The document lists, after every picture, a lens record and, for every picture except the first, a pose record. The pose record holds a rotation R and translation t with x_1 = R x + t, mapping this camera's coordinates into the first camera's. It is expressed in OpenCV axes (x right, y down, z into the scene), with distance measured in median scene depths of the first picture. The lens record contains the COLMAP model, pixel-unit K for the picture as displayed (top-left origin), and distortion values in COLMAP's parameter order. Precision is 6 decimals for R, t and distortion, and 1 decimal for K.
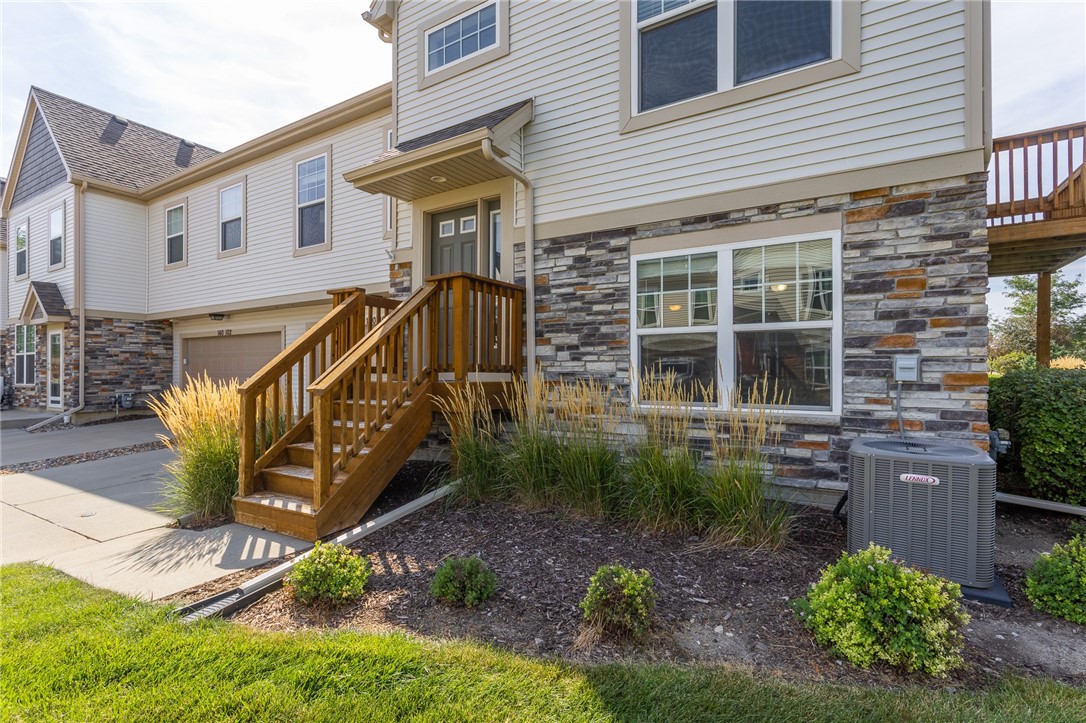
lens RADIAL K [[515.1, 0, 550.8], [0, 515.1, 367.7], [0, 0, 1]] dist [-0.002220, 0.000403]
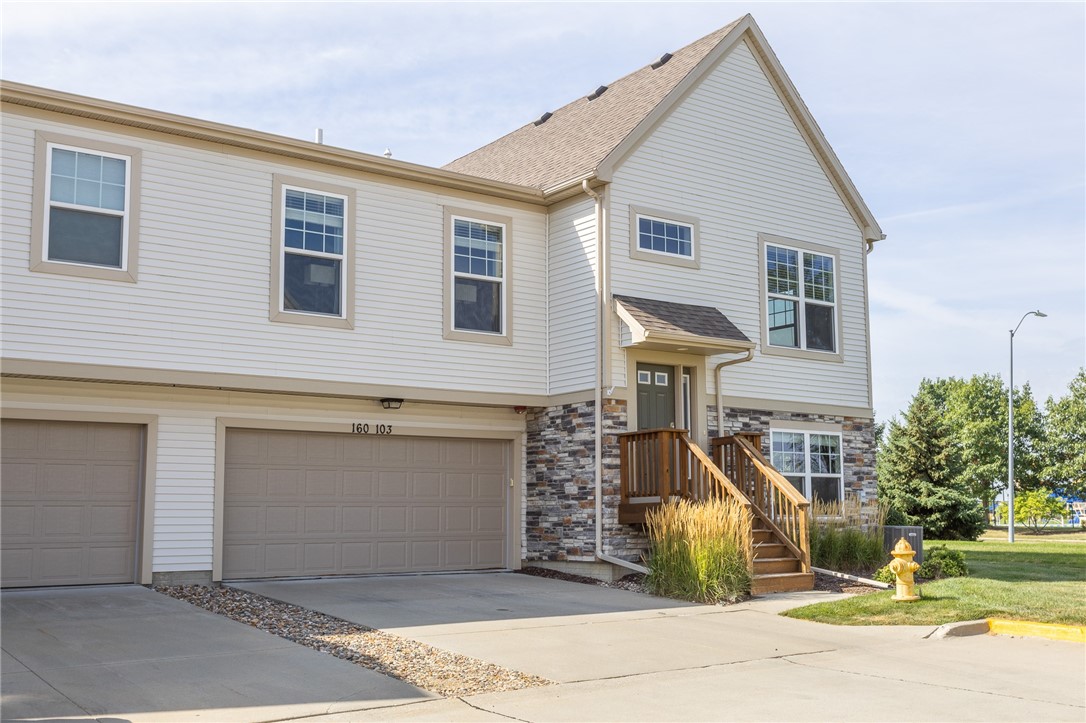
lens RADIAL K [[1115.5, 0, 543.5], [0, 1115.5, 372.8], [0, 0, 1]] dist [0.011904, 0.000000]
pose [[0.387159, 0.117518, 0.914493, -3.284597], [-0.001310, 0.991913, -0.126912, 0.063308], [-0.922012, 0.047938, 0.384182, 0.258436]]
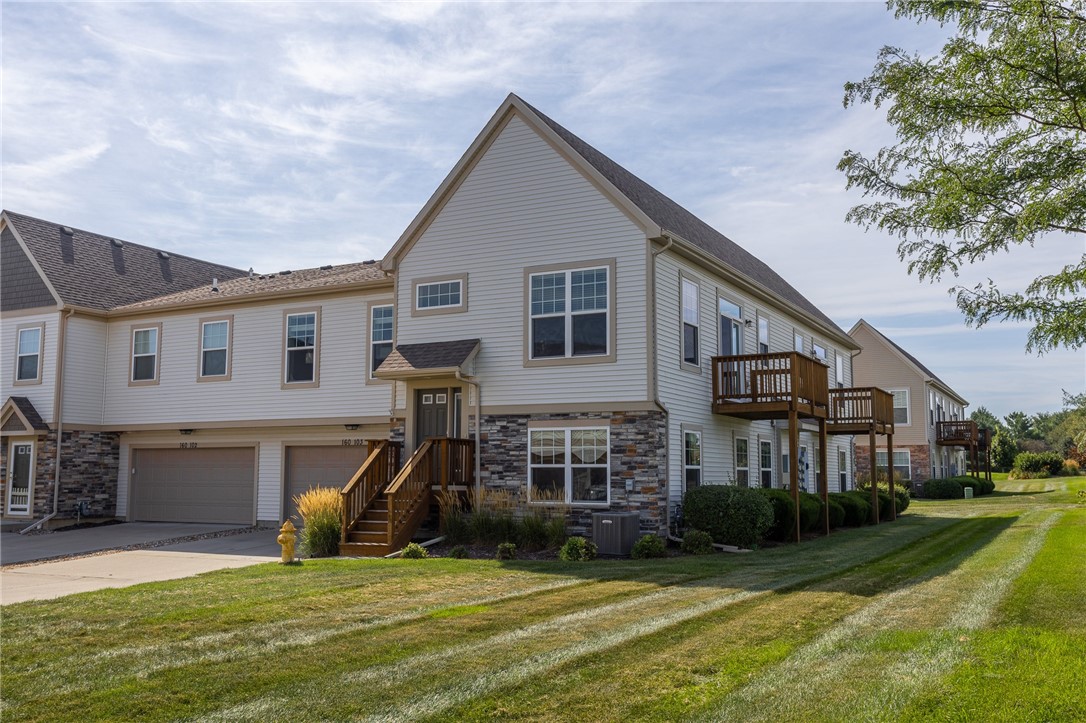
lens RADIAL K [[999.3, 0, 536.9], [0, 999.3, 354.4], [0, 0, 1]] dist [-0.018362, -0.000502]
pose [[0.998974, 0.009320, 0.044323, 0.012265], [-0.004186, 0.993410, -0.114541, -0.051236], [-0.045098, 0.114237, 0.992429, -2.798828]]
